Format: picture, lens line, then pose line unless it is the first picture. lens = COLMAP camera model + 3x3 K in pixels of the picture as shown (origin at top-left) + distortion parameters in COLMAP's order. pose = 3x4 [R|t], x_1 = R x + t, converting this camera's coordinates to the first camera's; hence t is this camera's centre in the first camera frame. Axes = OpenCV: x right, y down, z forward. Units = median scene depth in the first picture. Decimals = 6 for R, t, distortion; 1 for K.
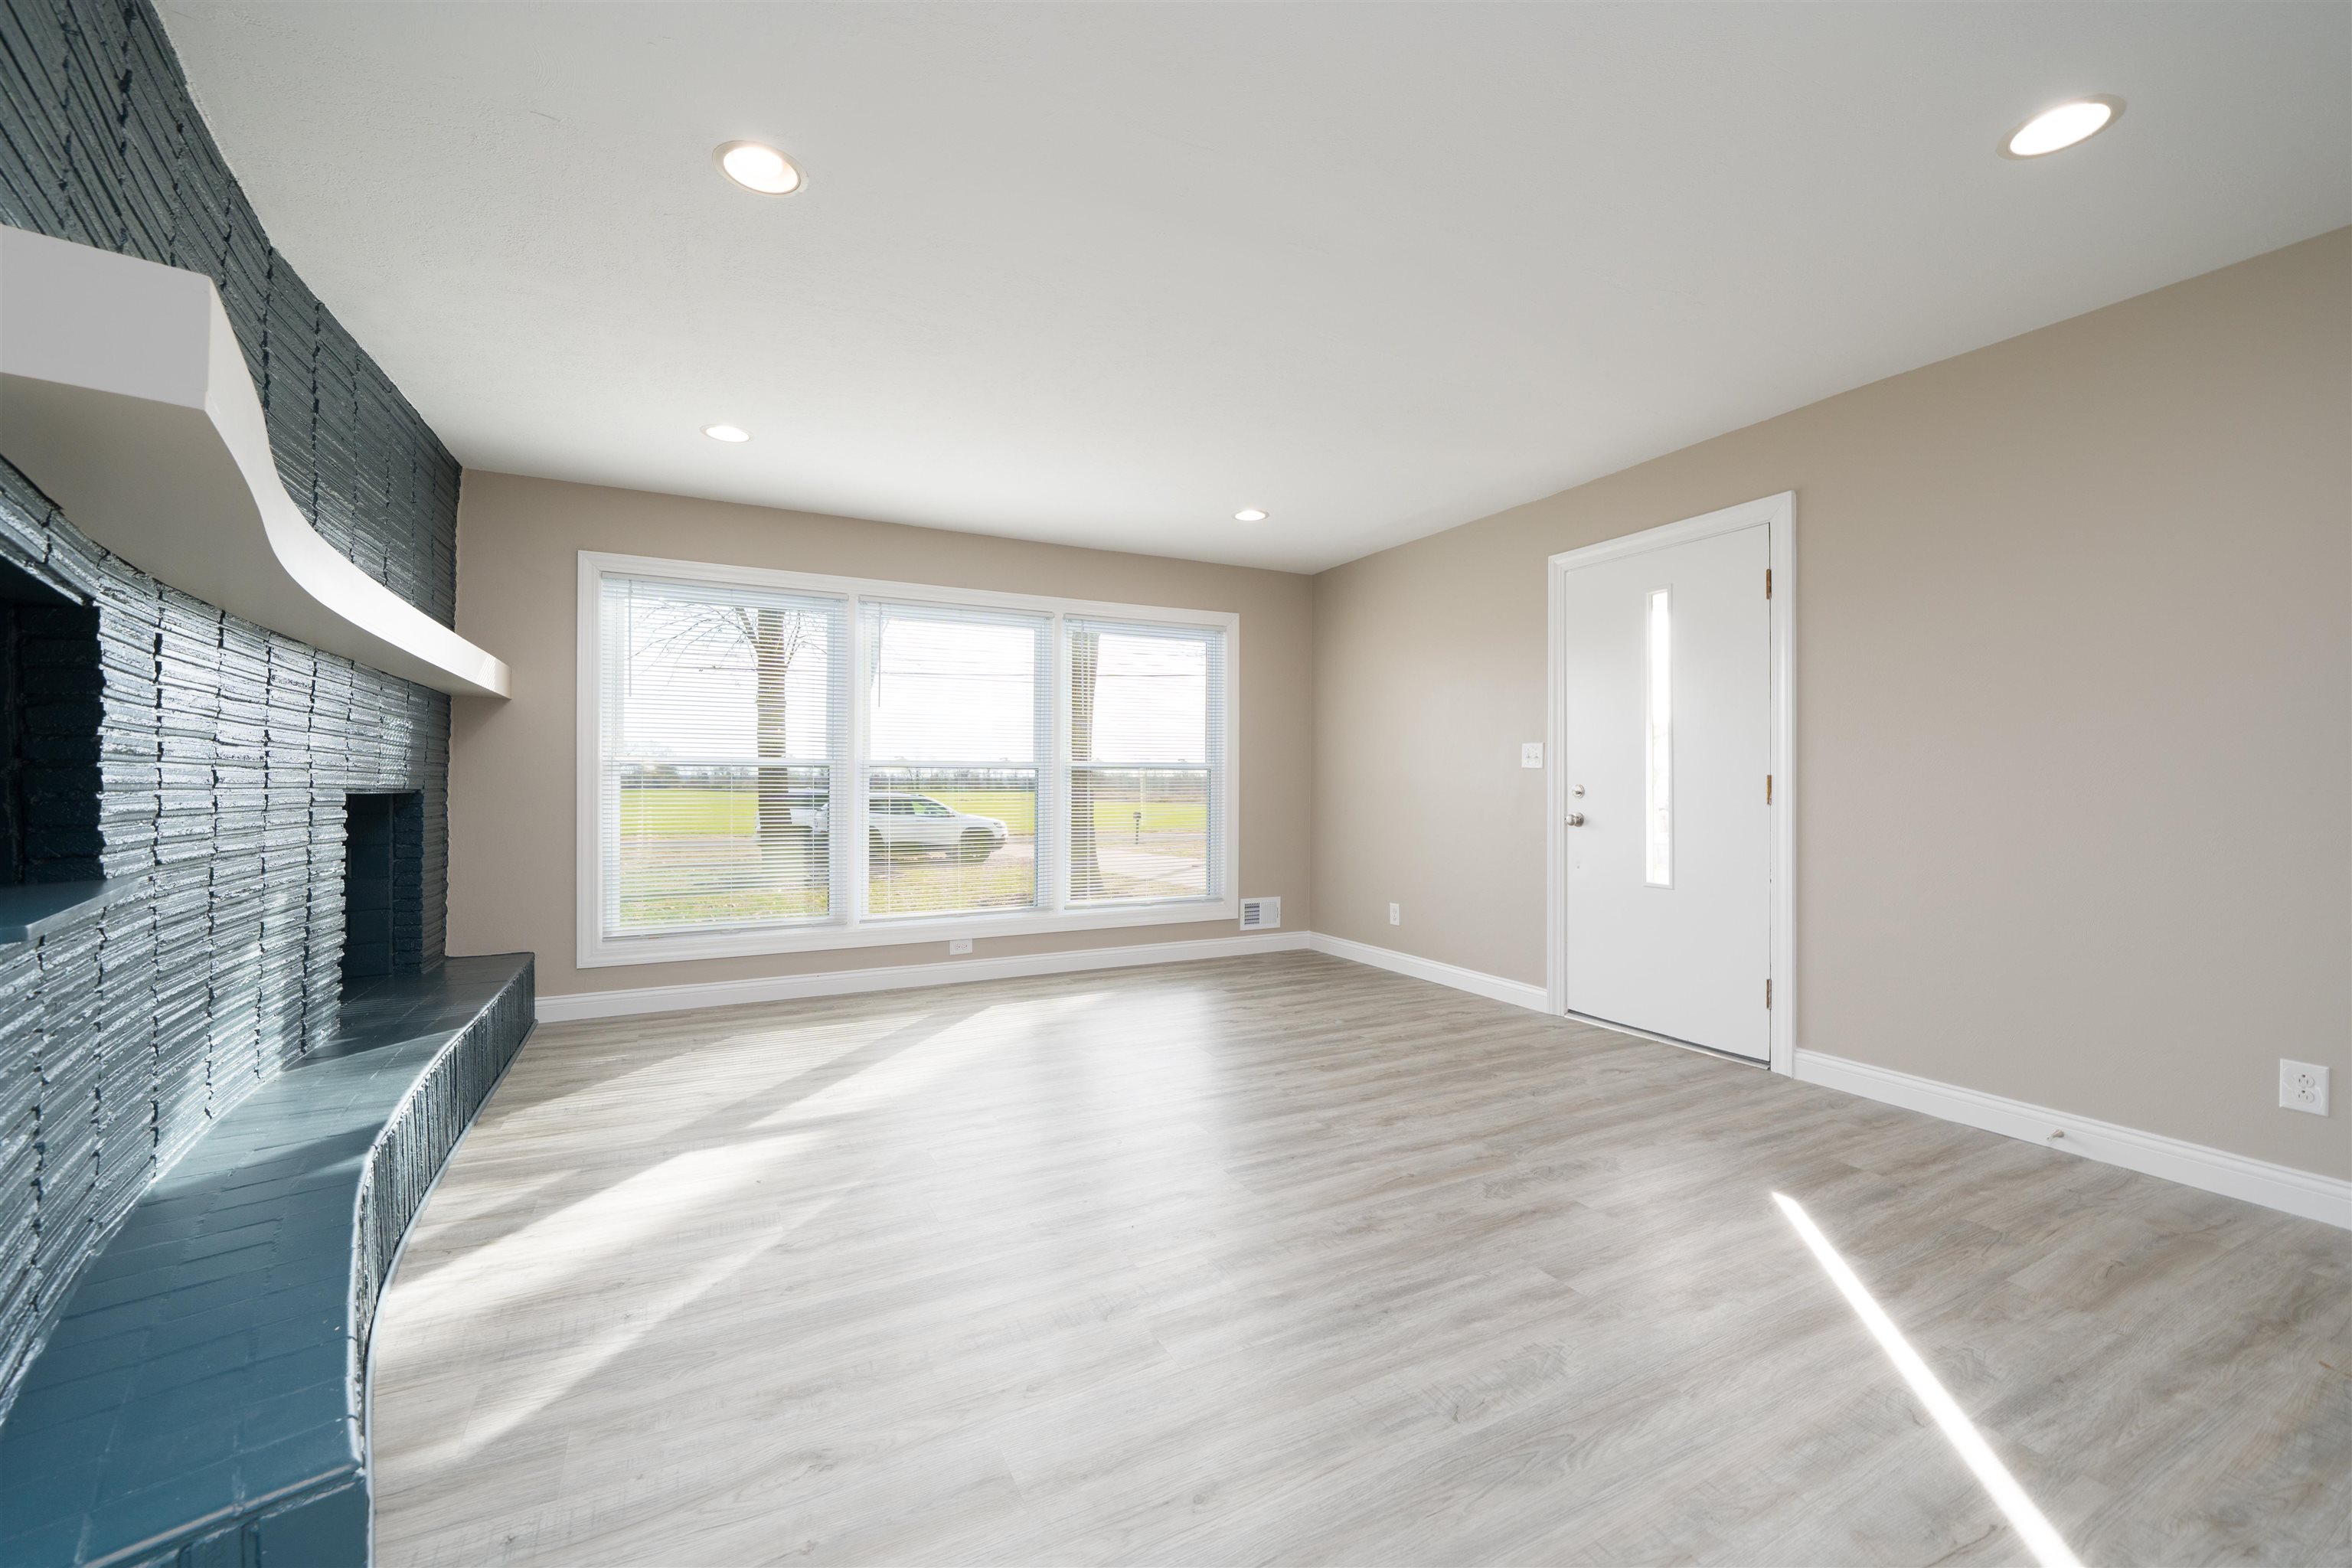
lens RADIAL K [[919.4, 0, 1176.8], [0, 919.4, 777.1], [0, 0, 1]] dist [-0.003277, -0.000208]
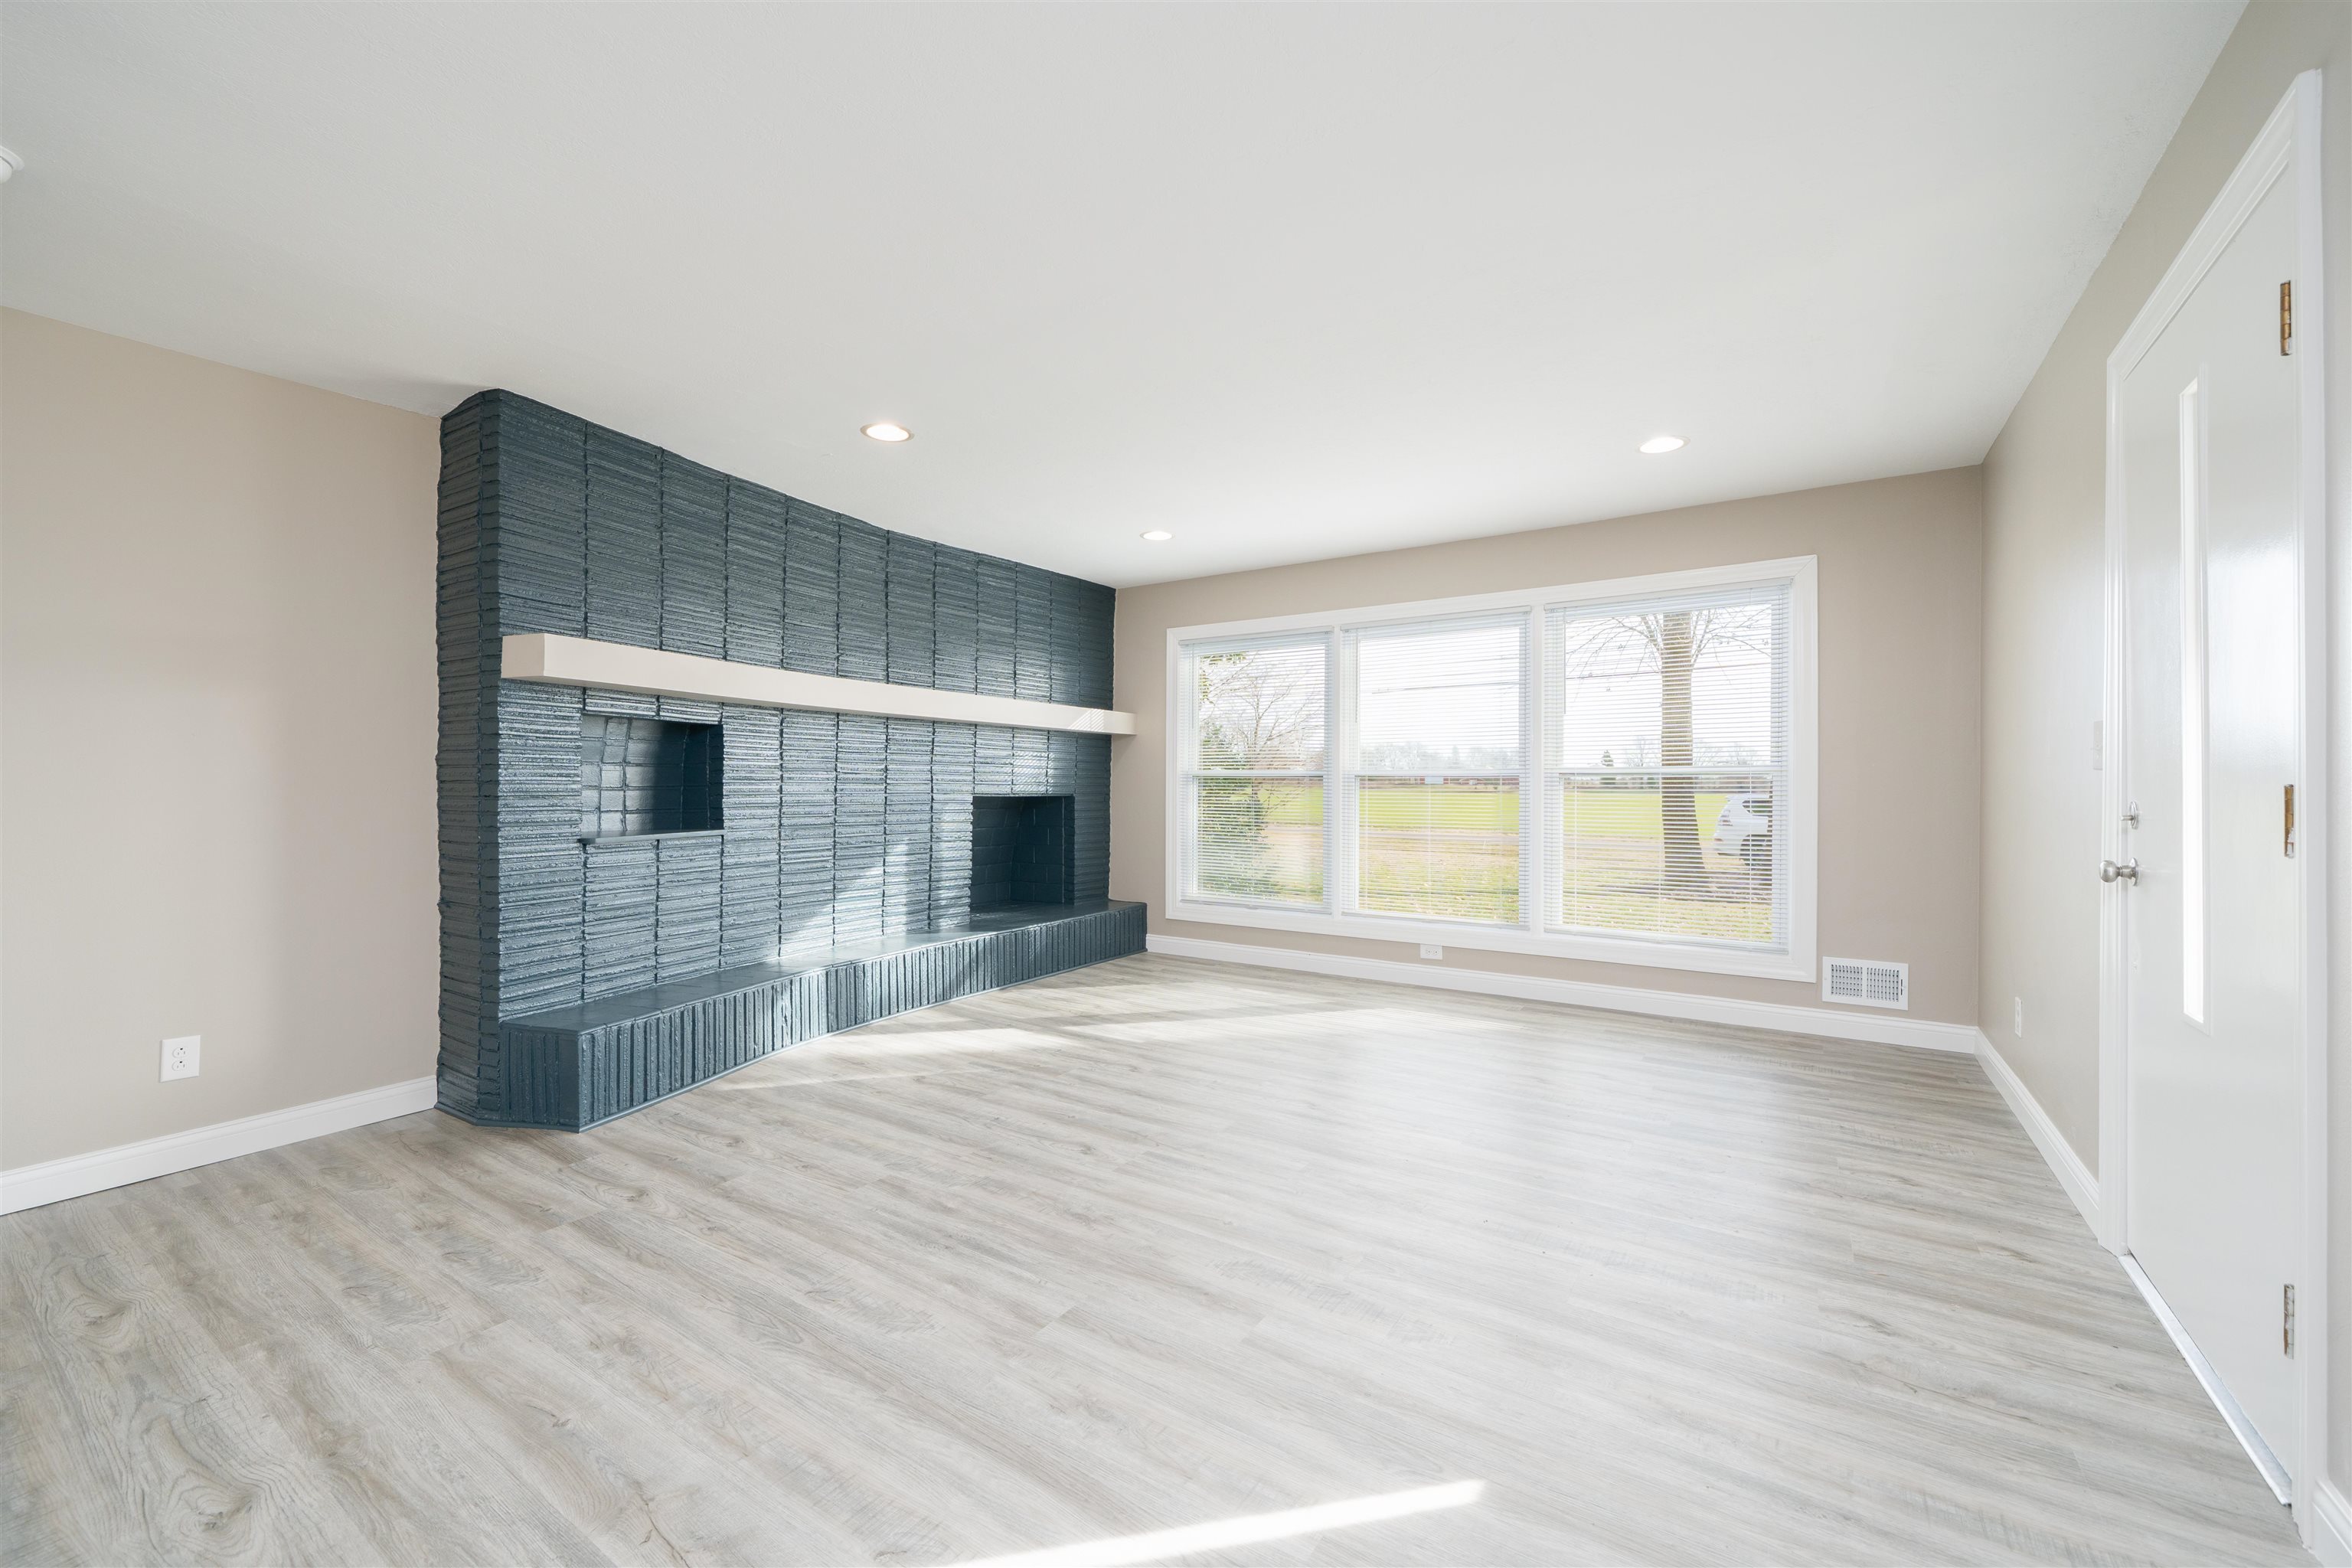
lens RADIAL K [[919.4, 0, 1176.9], [0, 919.4, 784.9], [0, 0, 1]] dist [-0.003277, -0.000208]
pose [[0.490768, -0.000898, -0.871290, 0.620531], [0.005113, 0.999985, 0.001849, -0.005206], [0.871275, -0.005362, 0.490766, 0.302559]]
